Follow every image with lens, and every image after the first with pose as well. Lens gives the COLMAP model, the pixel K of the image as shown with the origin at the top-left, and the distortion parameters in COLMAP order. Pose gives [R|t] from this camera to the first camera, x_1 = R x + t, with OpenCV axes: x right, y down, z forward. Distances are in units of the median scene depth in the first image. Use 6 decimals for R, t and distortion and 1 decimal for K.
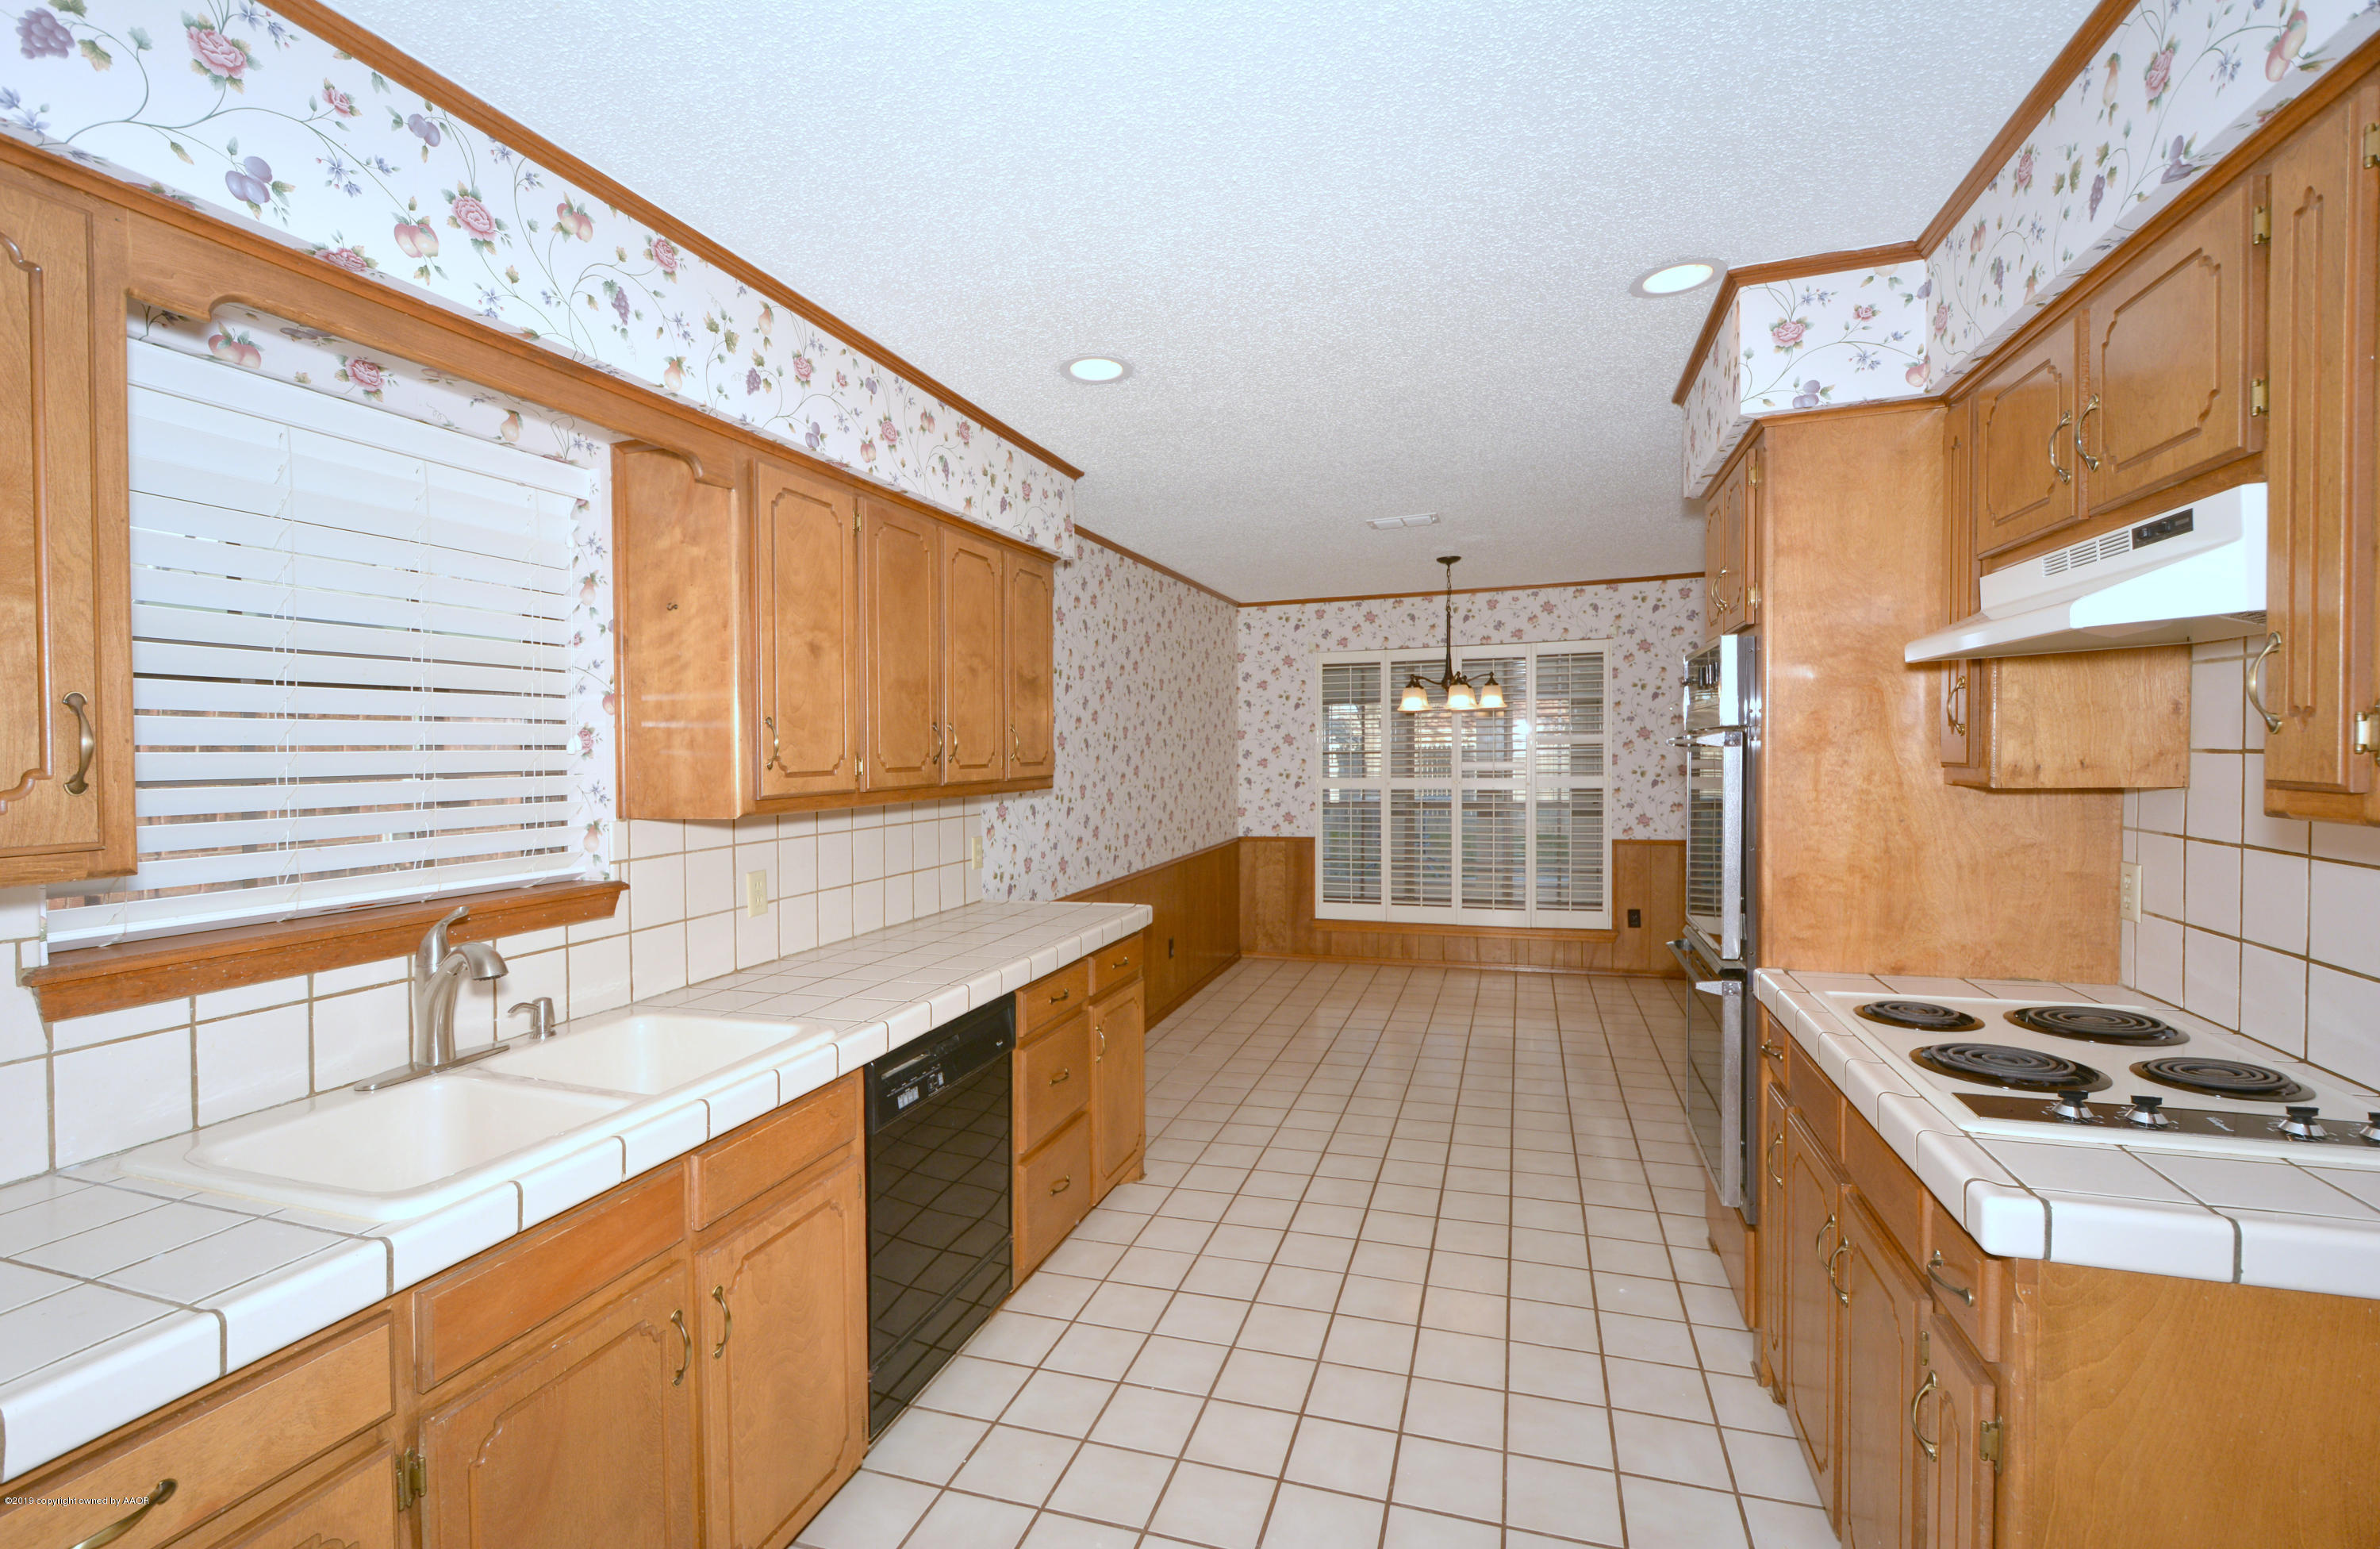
lens RADIAL K [[1069.8, 0, 1183.0], [0, 1069.8, 767.5], [0, 0, 1]] dist [-0.010214, -0.000301]
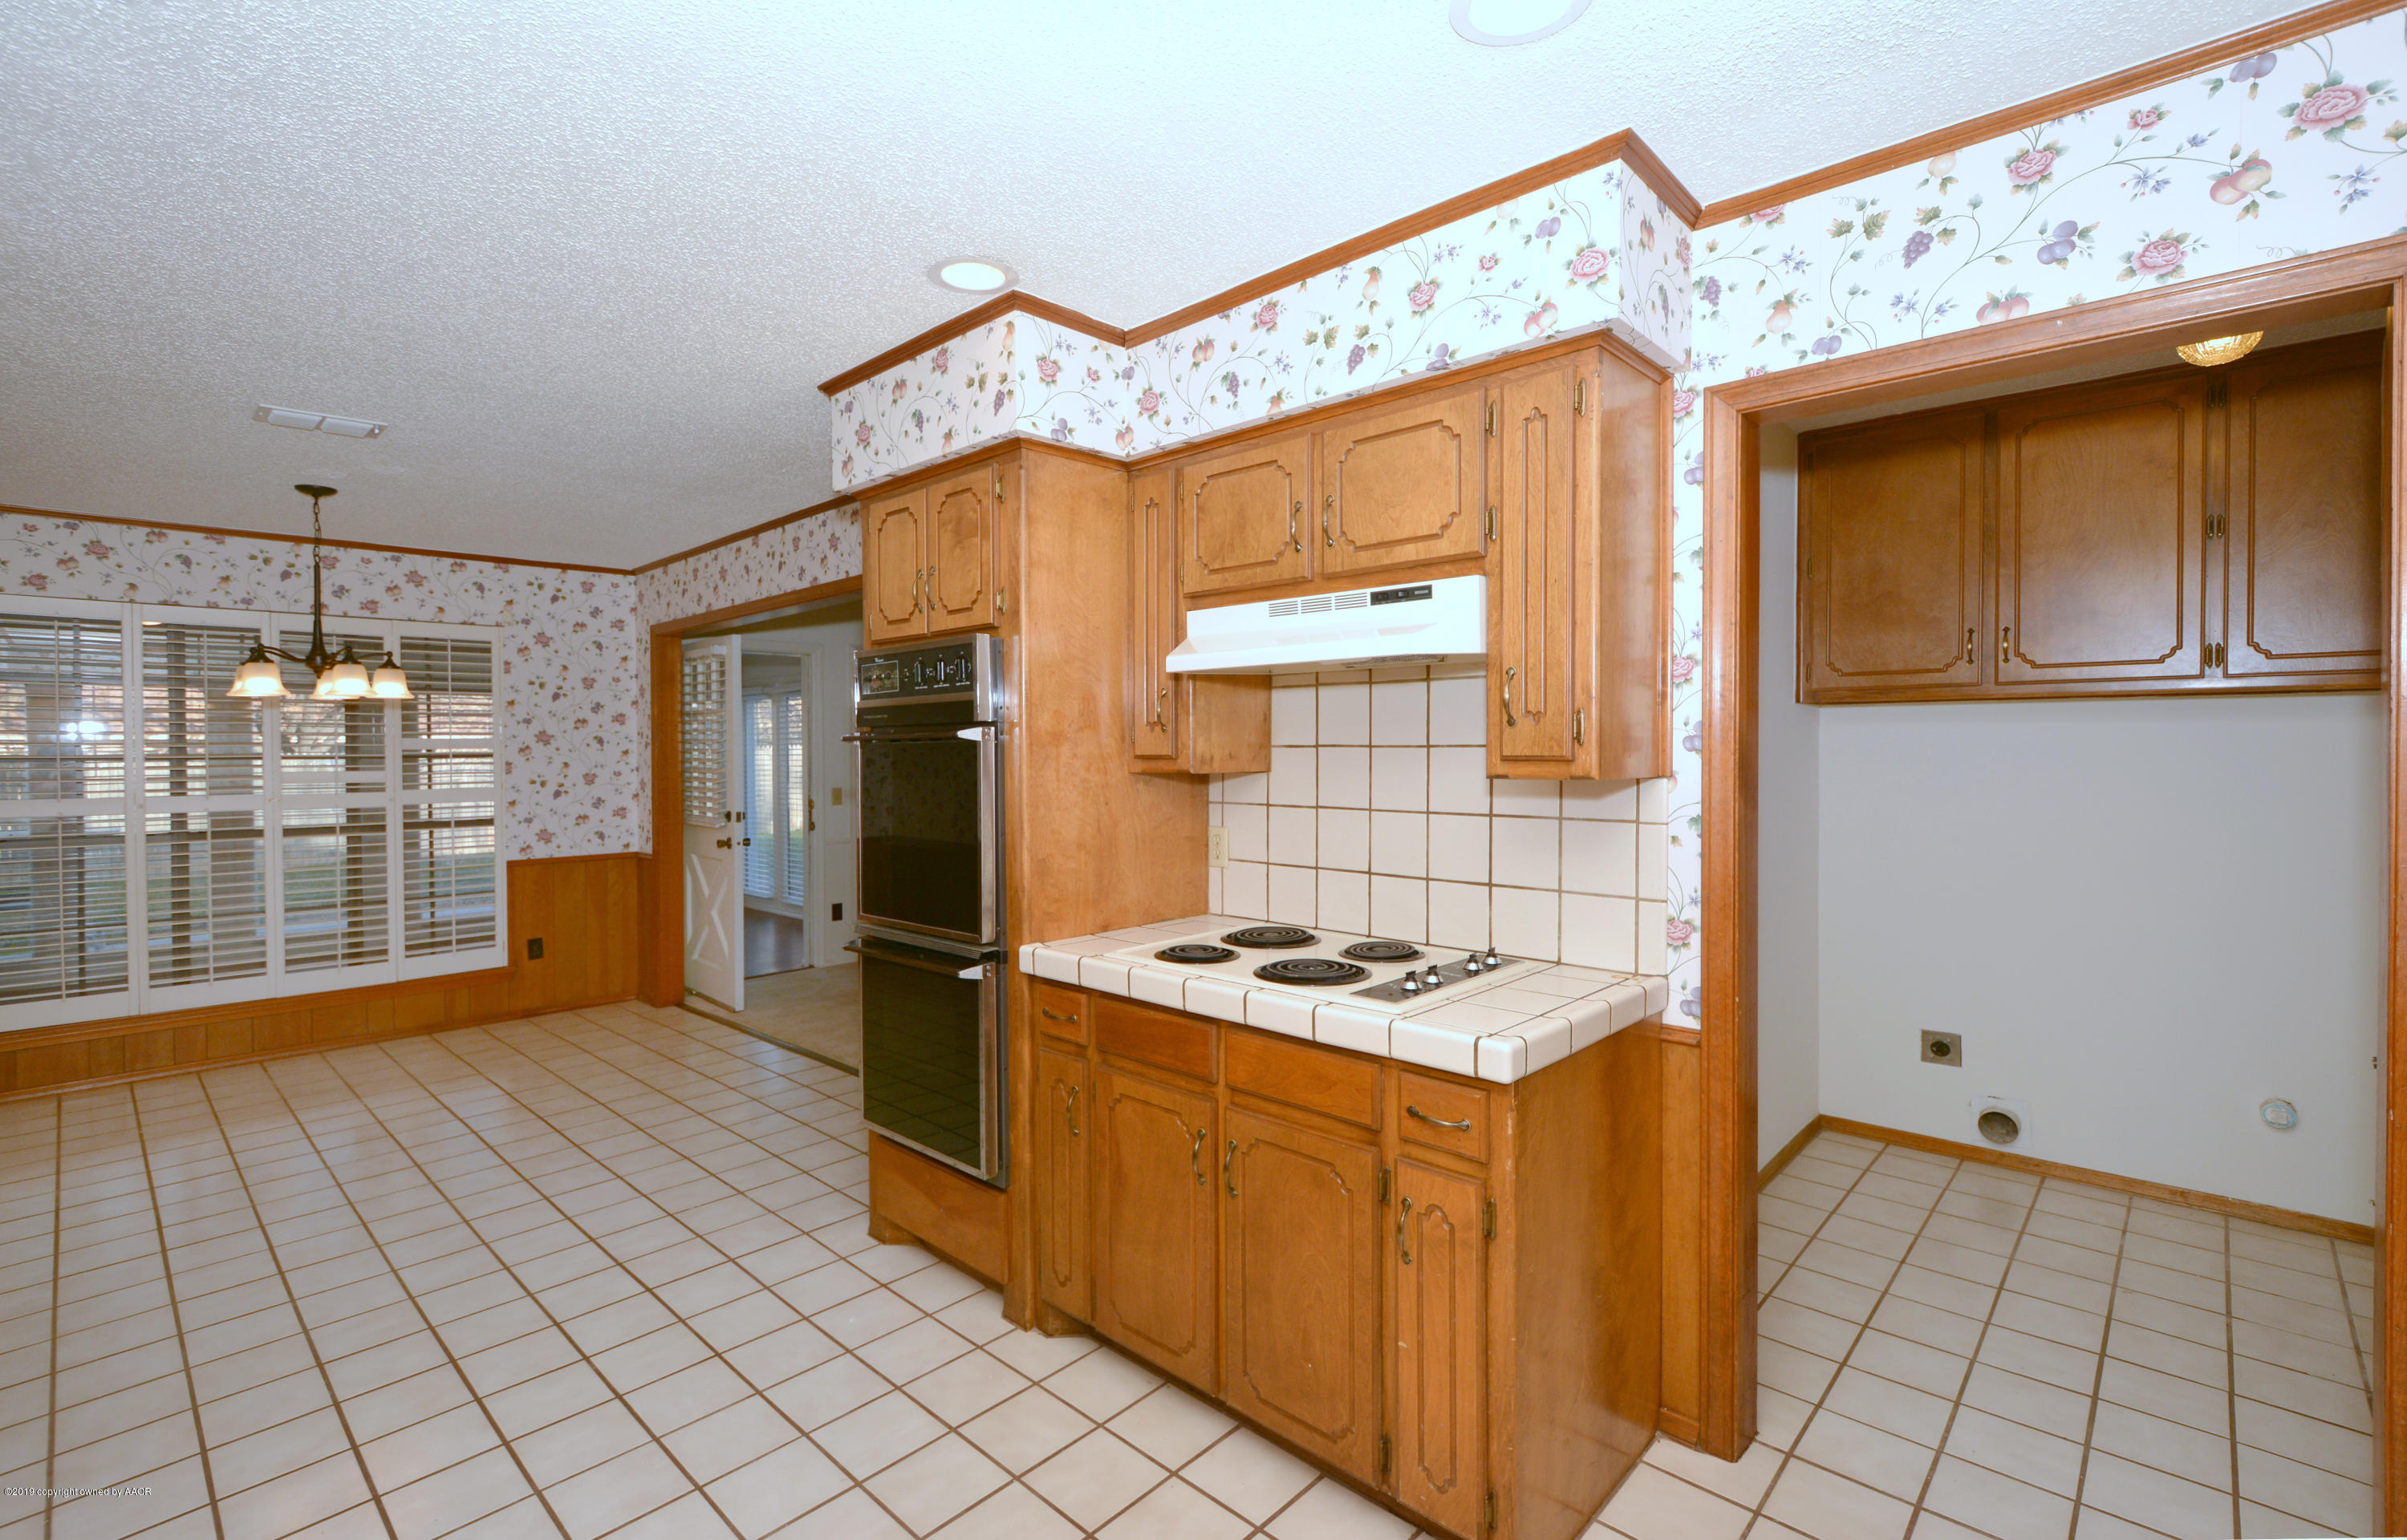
lens RADIAL K [[1045.0, 0, 1186.9], [0, 1045.0, 774.5], [0, 0, 1]] dist [0.005522, -0.000500]
pose [[0.421109, -0.008892, 0.906966, -0.351418], [0.017284, 0.999849, 0.001777, 0.015614], [-0.906845, 0.014928, 0.421199, 0.398037]]
